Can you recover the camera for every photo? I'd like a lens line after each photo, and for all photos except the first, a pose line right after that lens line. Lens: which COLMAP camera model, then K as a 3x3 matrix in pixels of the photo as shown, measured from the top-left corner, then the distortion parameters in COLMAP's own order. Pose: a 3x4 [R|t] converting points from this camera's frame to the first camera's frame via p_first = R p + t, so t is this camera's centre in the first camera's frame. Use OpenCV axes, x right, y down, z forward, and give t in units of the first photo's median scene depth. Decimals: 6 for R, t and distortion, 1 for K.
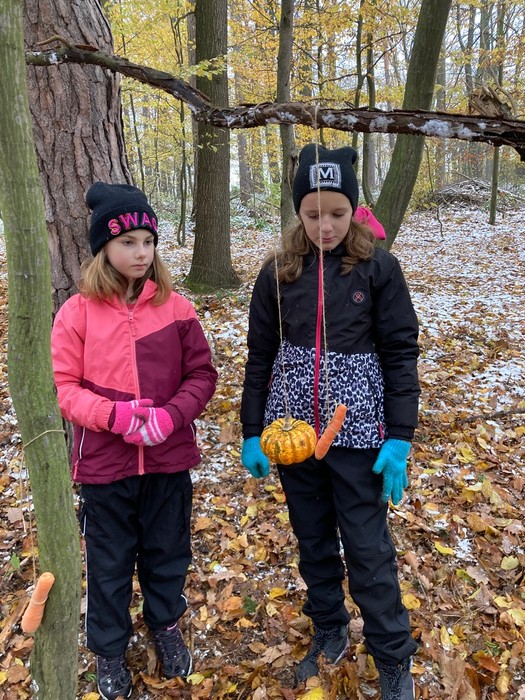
lens RADIAL K [[572.5, 0, 258.7], [0, 572.5, 348.1], [0, 0, 1]] dist [0.019112, -0.020572]
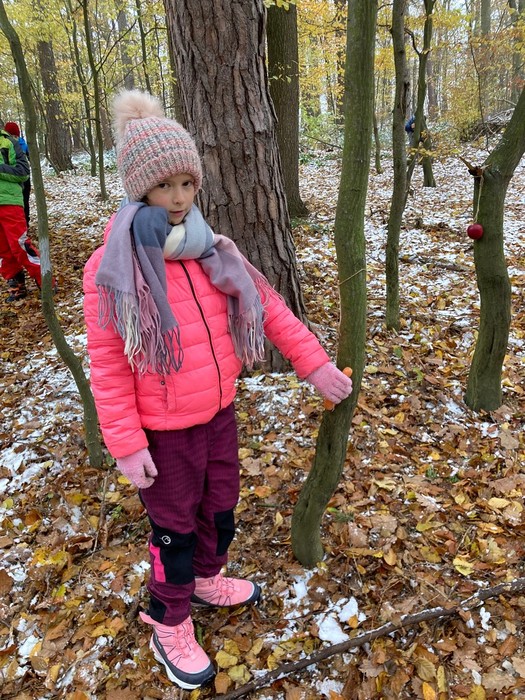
lens RADIAL K [[572.5, 0, 265.5], [0, 572.5, 348.1], [0, 0, 1]] dist [0.019112, -0.020572]
pose [[0.999125, -0.010769, -0.040424, -0.209907], [0.014794, 0.994813, 0.100638, 0.073294], [0.039130, -0.101148, 0.994102, -0.201841]]
